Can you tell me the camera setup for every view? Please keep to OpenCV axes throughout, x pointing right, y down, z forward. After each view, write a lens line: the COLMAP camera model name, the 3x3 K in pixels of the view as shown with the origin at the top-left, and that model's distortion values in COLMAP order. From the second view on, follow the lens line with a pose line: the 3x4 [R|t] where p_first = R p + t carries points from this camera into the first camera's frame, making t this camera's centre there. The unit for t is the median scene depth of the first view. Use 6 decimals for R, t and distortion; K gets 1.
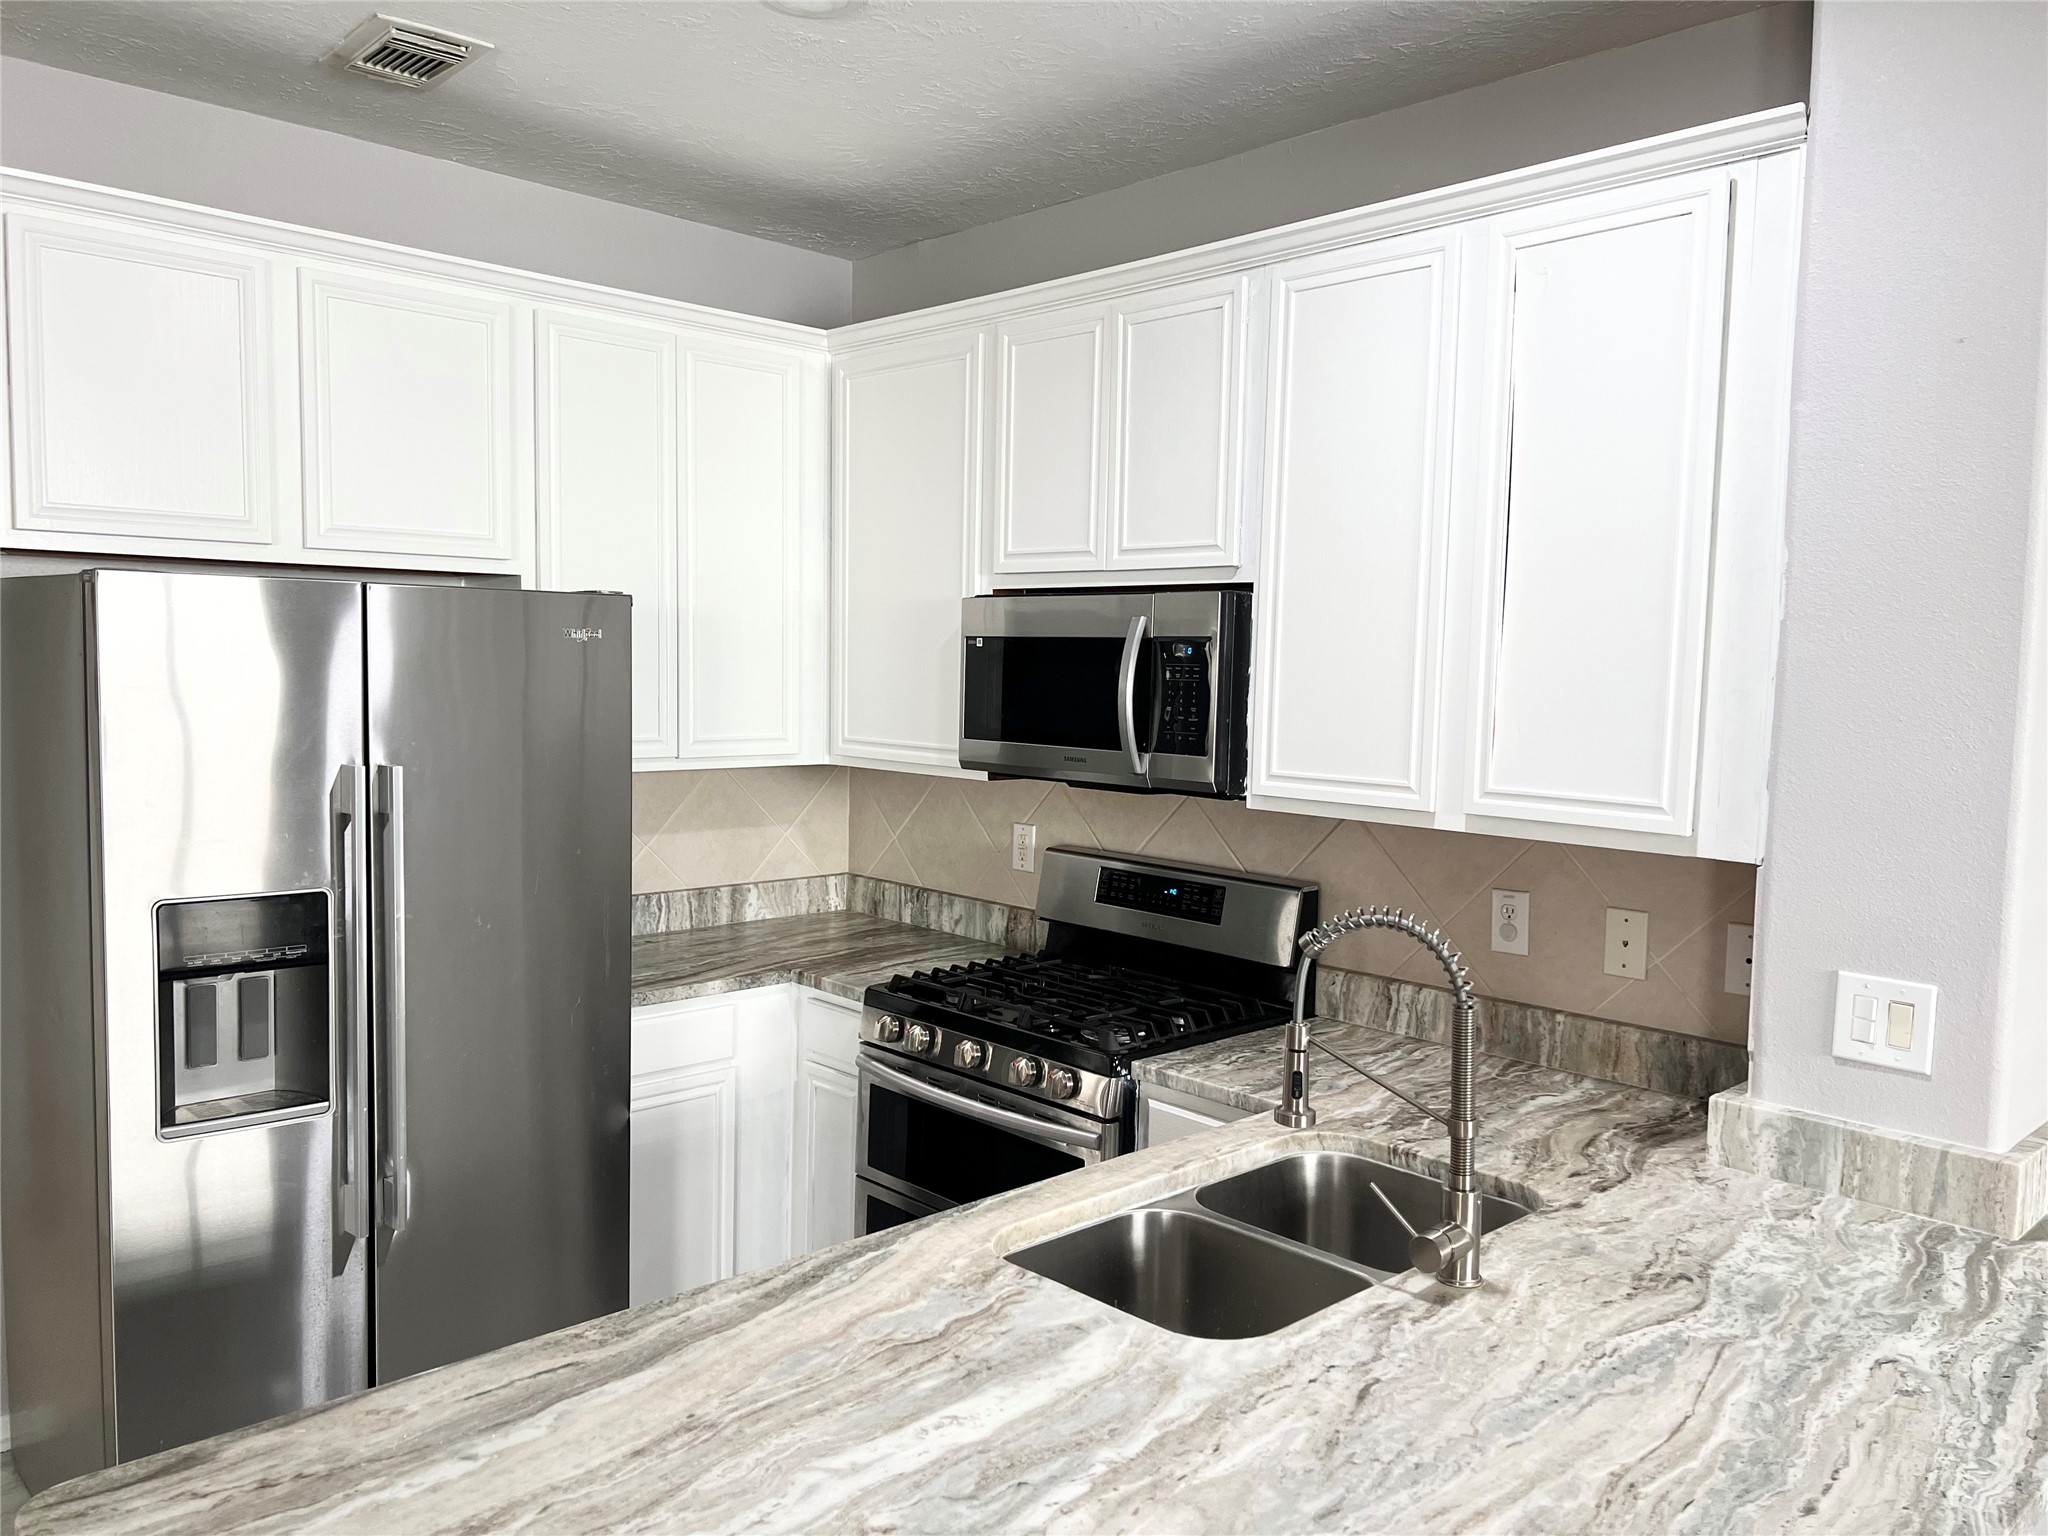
lens RADIAL K [[1532.4, 0, 1026.7], [0, 1532.4, 779.6], [0, 0, 1]] dist [0.073980, -0.095302]
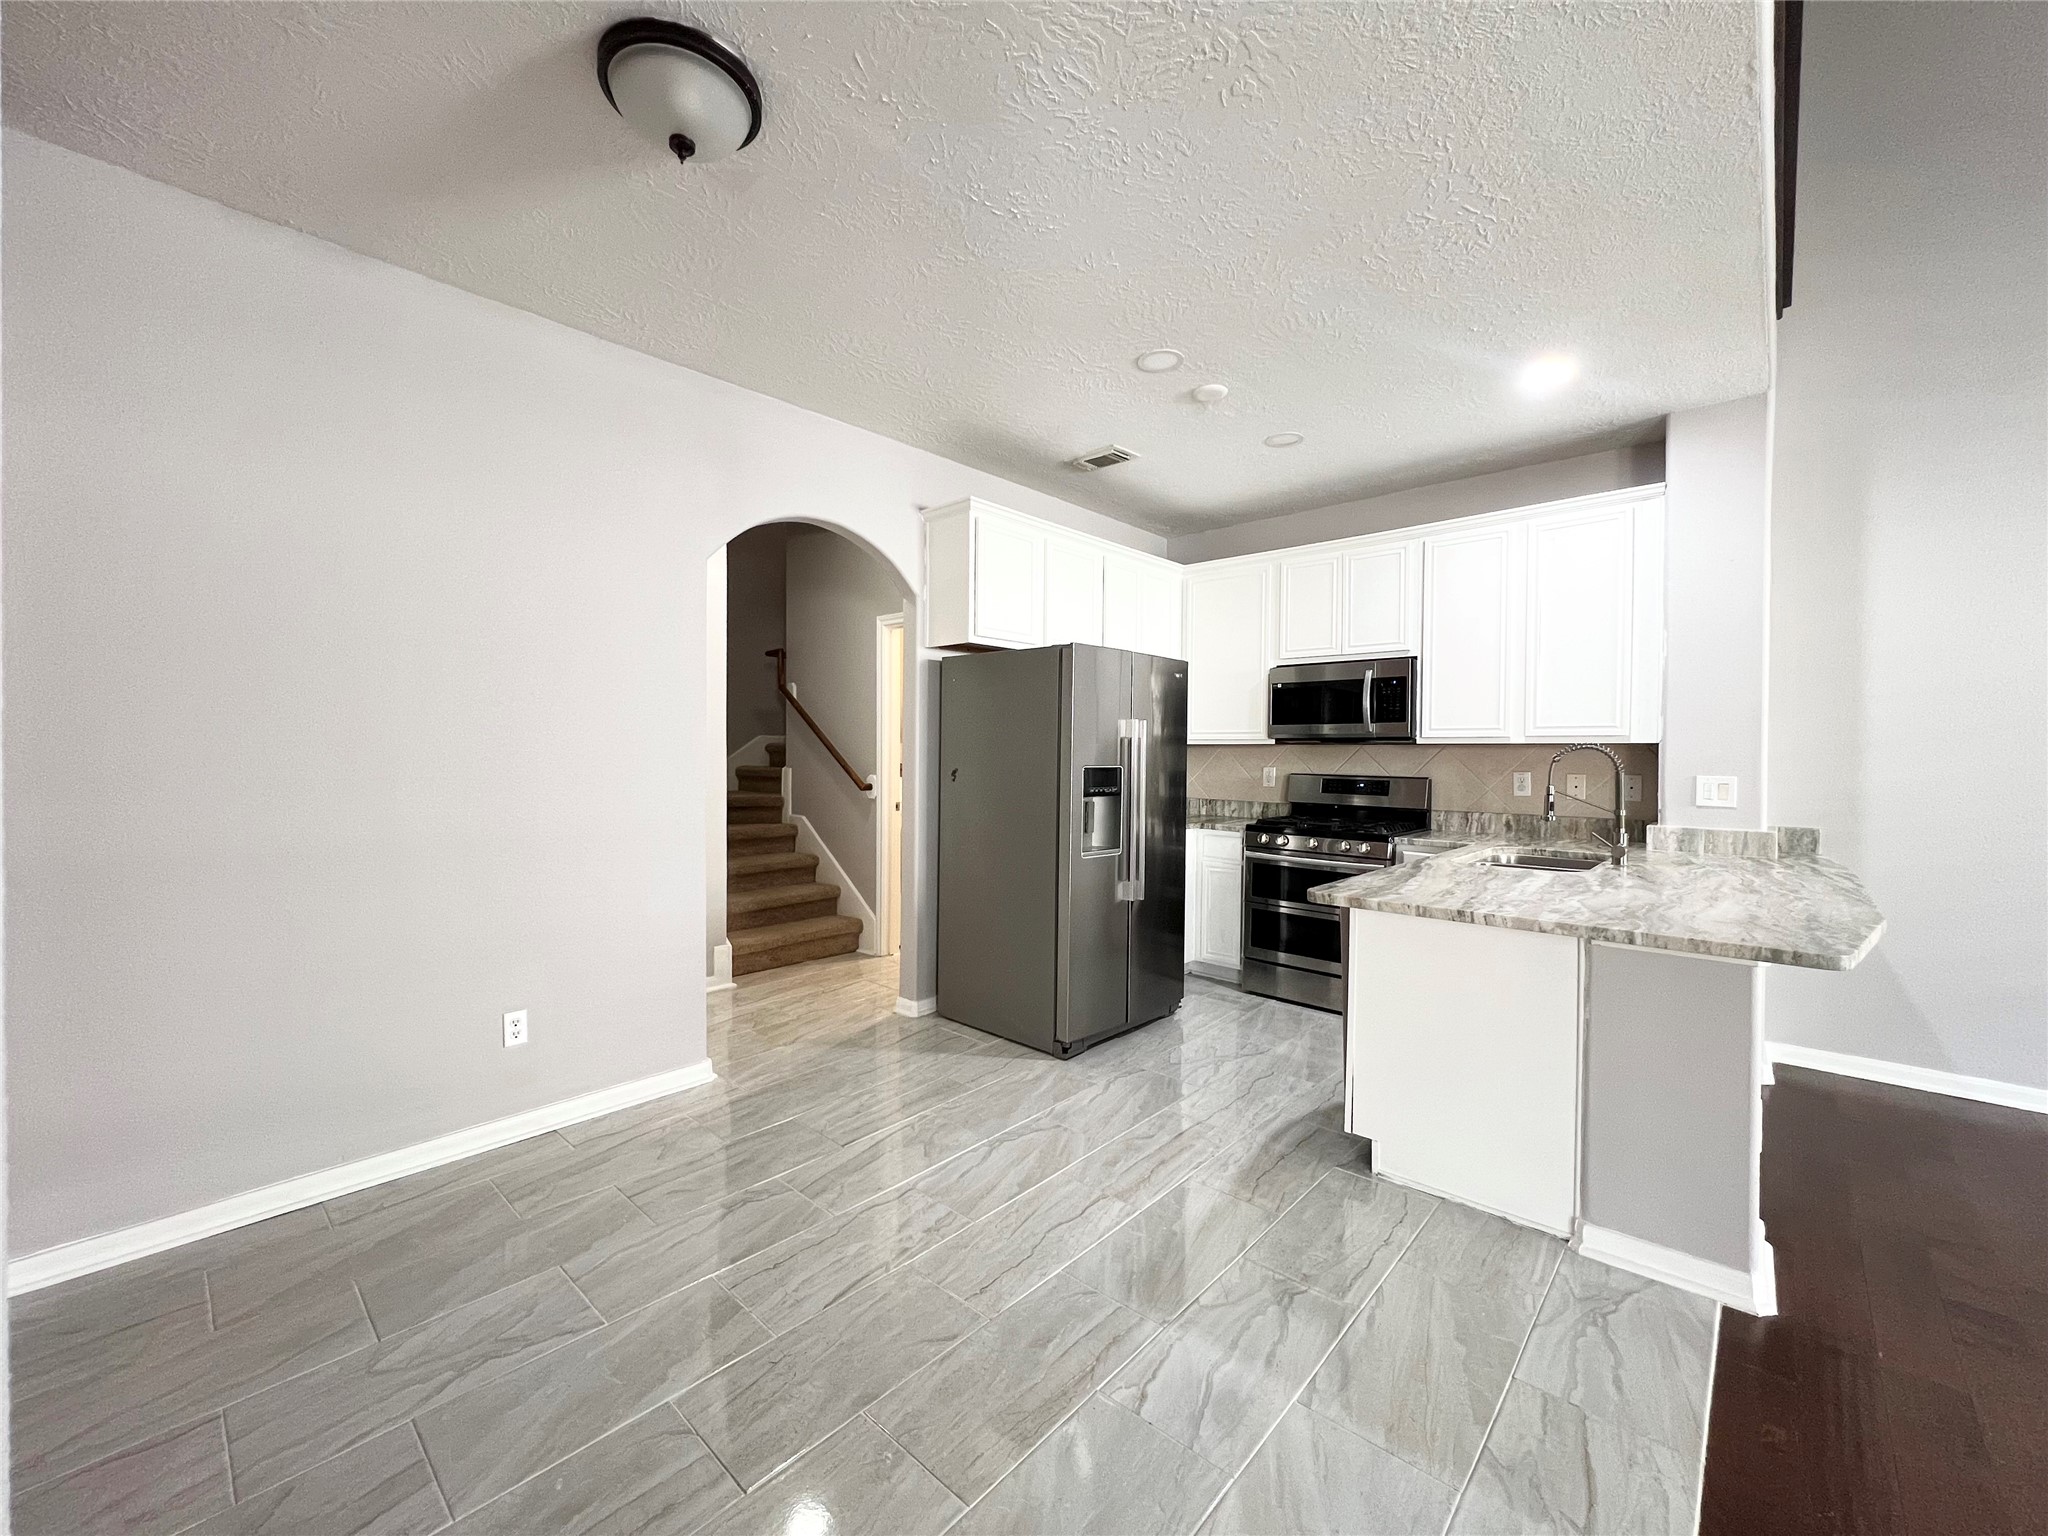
lens RADIAL K [[817.5, 0, 1021.5], [0, 817.5, 765.1], [0, 0, 1]] dist [-0.003210, 0.000663]
pose [[0.998180, -0.013700, 0.058729, -0.640455], [0.017506, 0.997745, -0.064792, 0.141049], [-0.057709, 0.065703, 0.996169, -0.341998]]
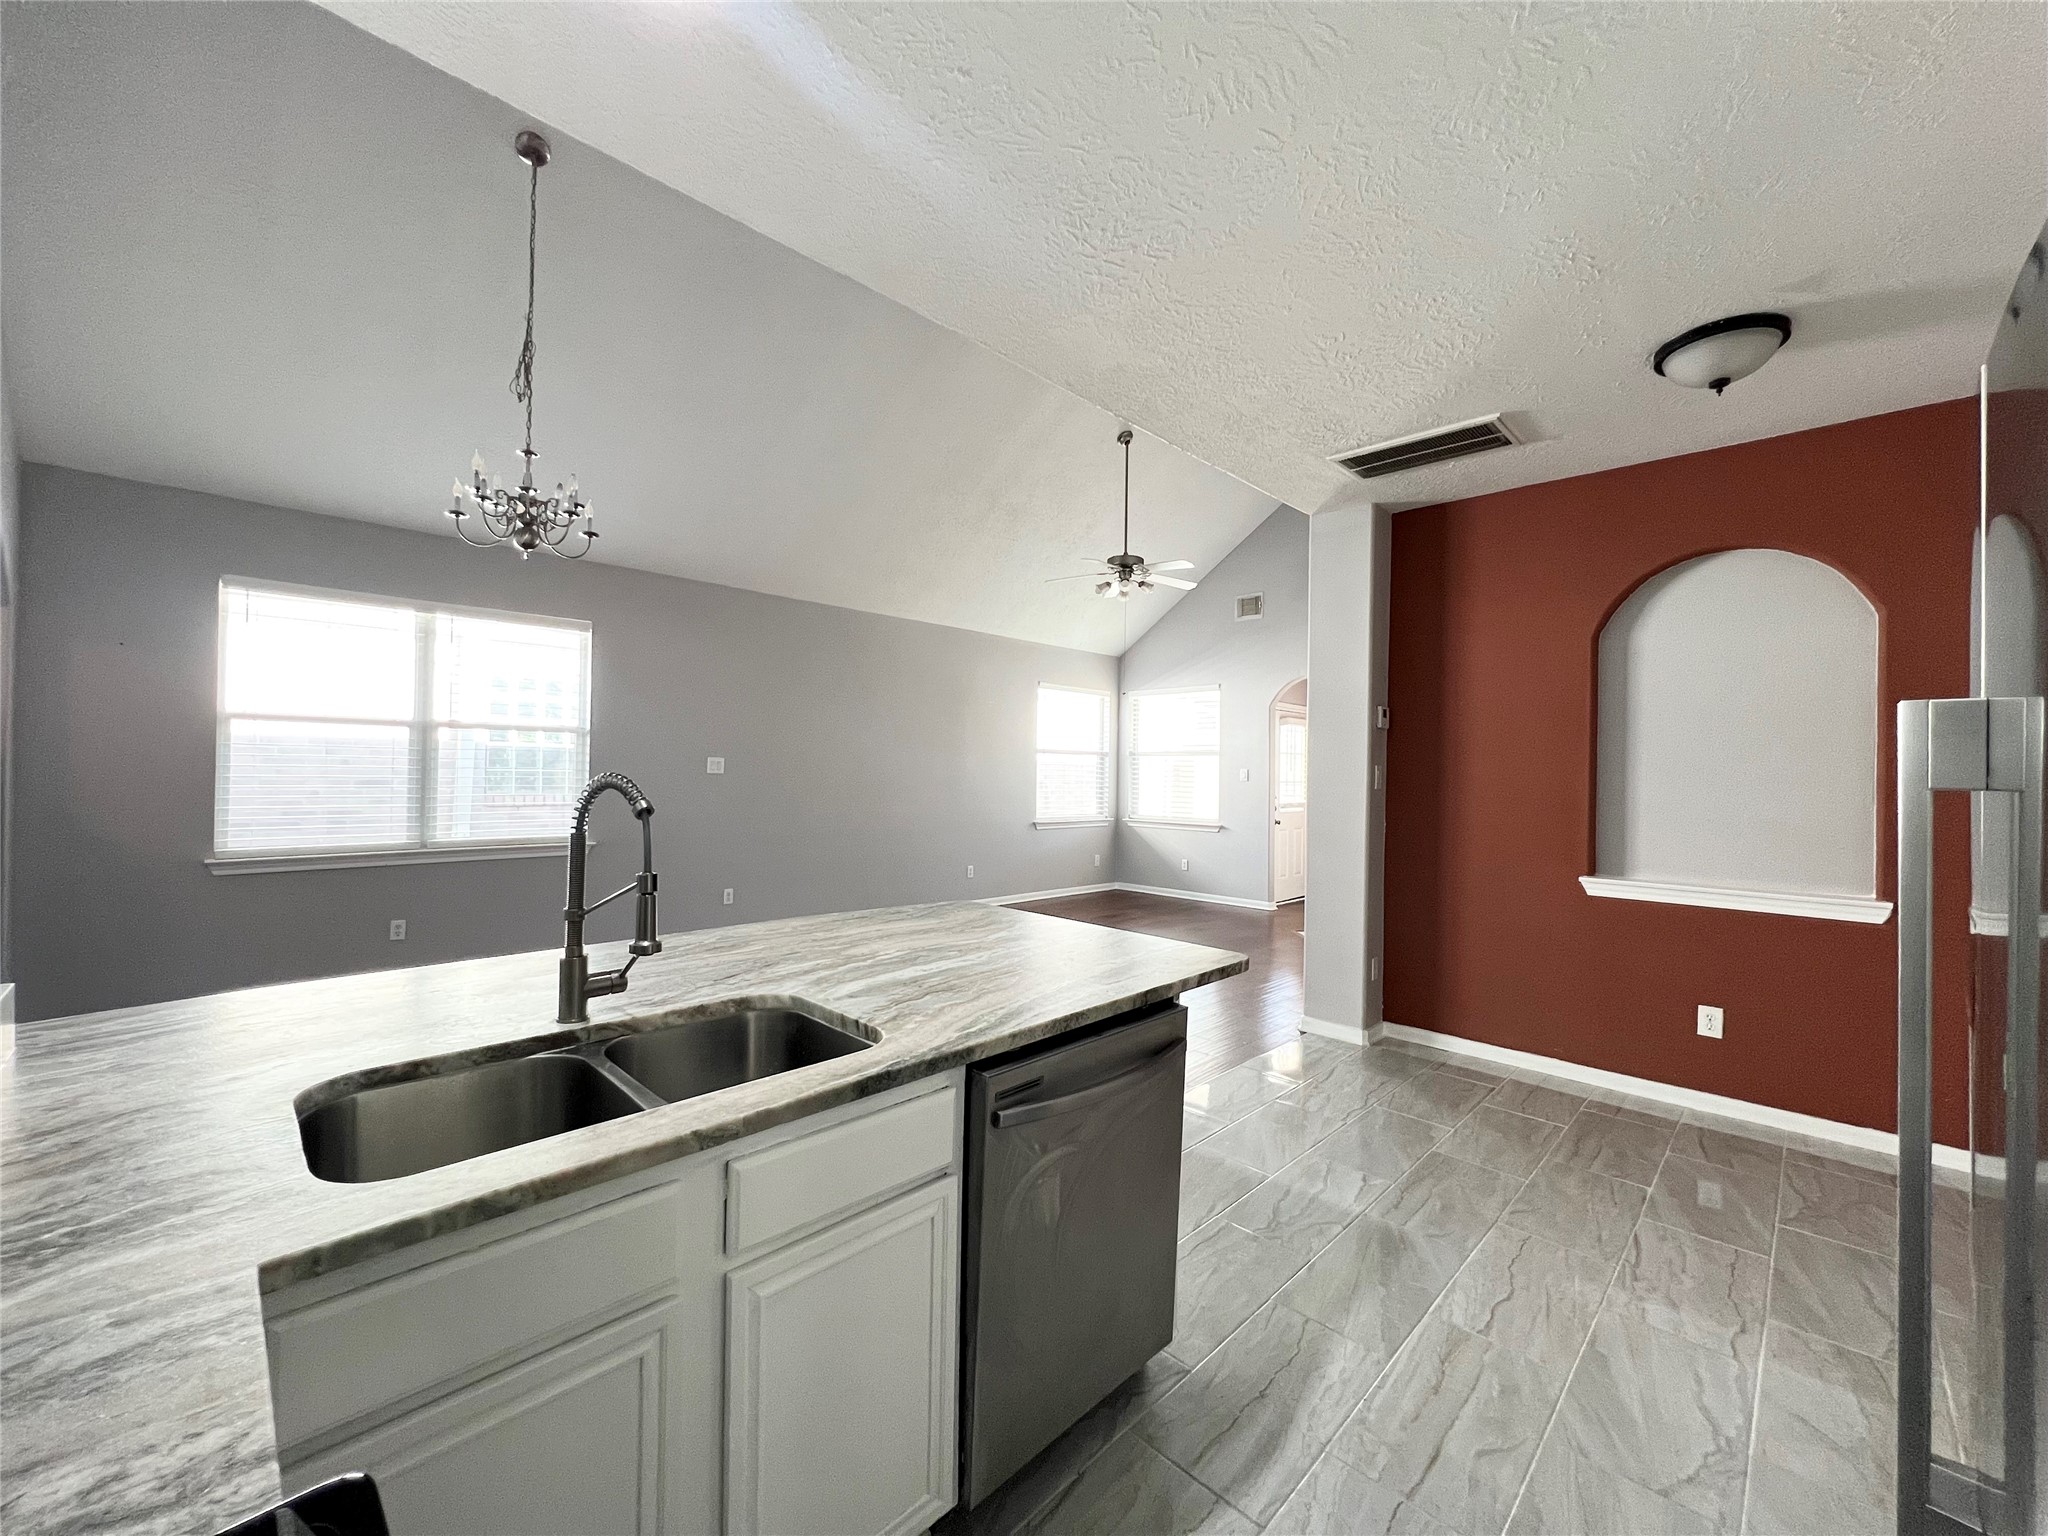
lens RADIAL K [[817.5, 0, 1021.5], [0, 817.5, 765.1], [0, 0, 1]] dist [-0.003210, 0.000663]
pose [[-0.999086, -0.035210, -0.024222, -0.080735], [-0.036980, 0.996346, 0.076991, 0.003105], [0.021422, 0.077816, -0.996738, 1.173501]]
